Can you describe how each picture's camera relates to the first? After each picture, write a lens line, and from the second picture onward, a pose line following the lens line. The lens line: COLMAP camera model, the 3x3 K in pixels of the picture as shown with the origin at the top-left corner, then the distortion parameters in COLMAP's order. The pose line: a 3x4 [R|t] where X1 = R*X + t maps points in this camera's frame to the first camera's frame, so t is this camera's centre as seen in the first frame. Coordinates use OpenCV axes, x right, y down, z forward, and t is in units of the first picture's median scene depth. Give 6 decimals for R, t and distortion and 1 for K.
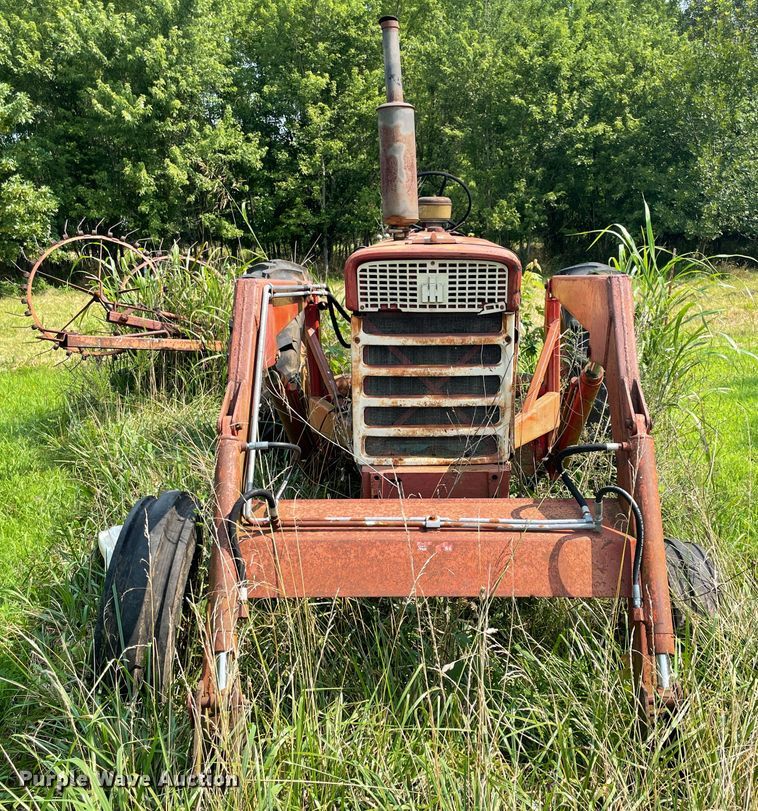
lens RADIAL K [[953.7, 0, 381.8], [0, 953.7, 400.6], [0, 0, 1]] dist [0.063982, 0.000000]
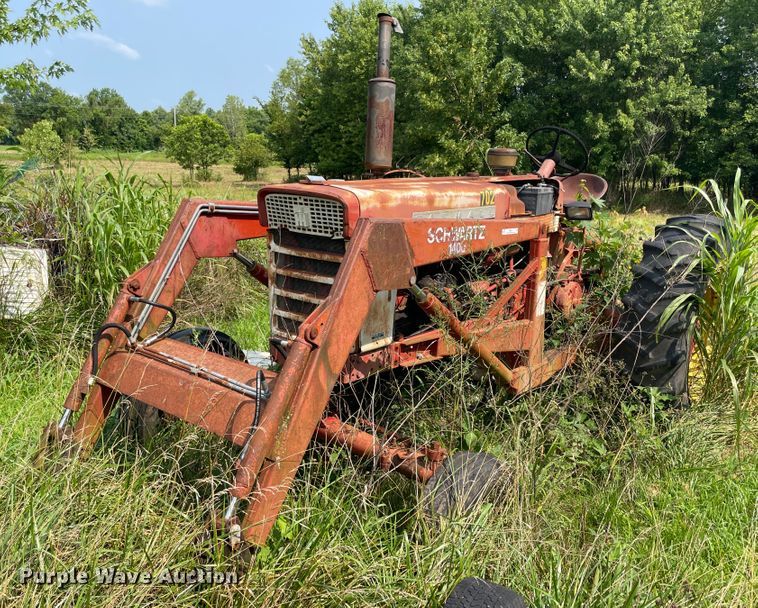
lens RADIAL K [[755.9, 0, 376.3], [0, 755.9, 310.4], [0, 0, 1]] dist [0.047692, 0.000000]
pose [[0.744275, 0.168442, -0.646283, 0.224882], [-0.157916, 0.984618, 0.074763, -0.021277], [0.648936, 0.046414, 0.759426, 0.062708]]
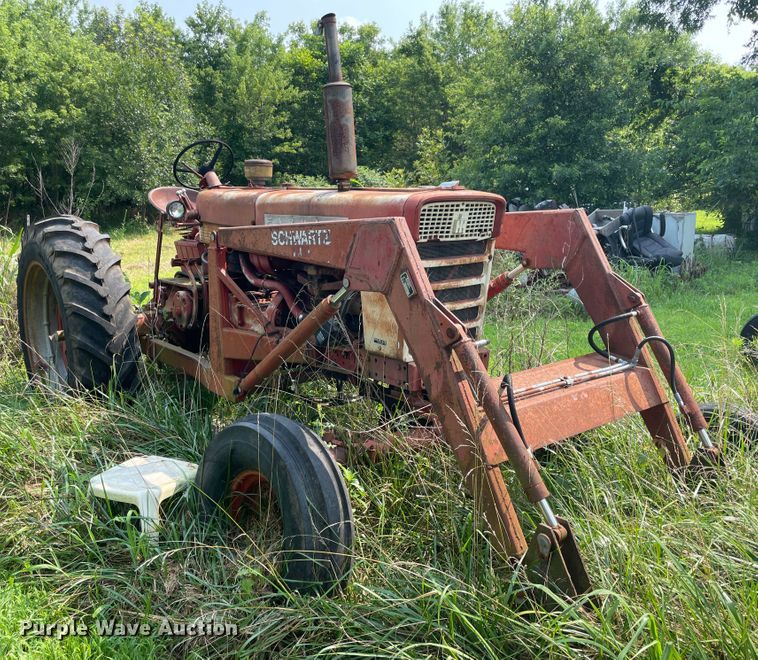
lens RADIAL K [[736.2, 0, 376.1], [0, 736.2, 329.9], [0, 0, 1]] dist [0.006904, 0.000000]
pose [[0.761436, -0.119652, 0.637101, -0.188294], [0.120239, 0.991832, 0.042568, -0.006480], [-0.636991, 0.044191, 0.769604, 0.071373]]
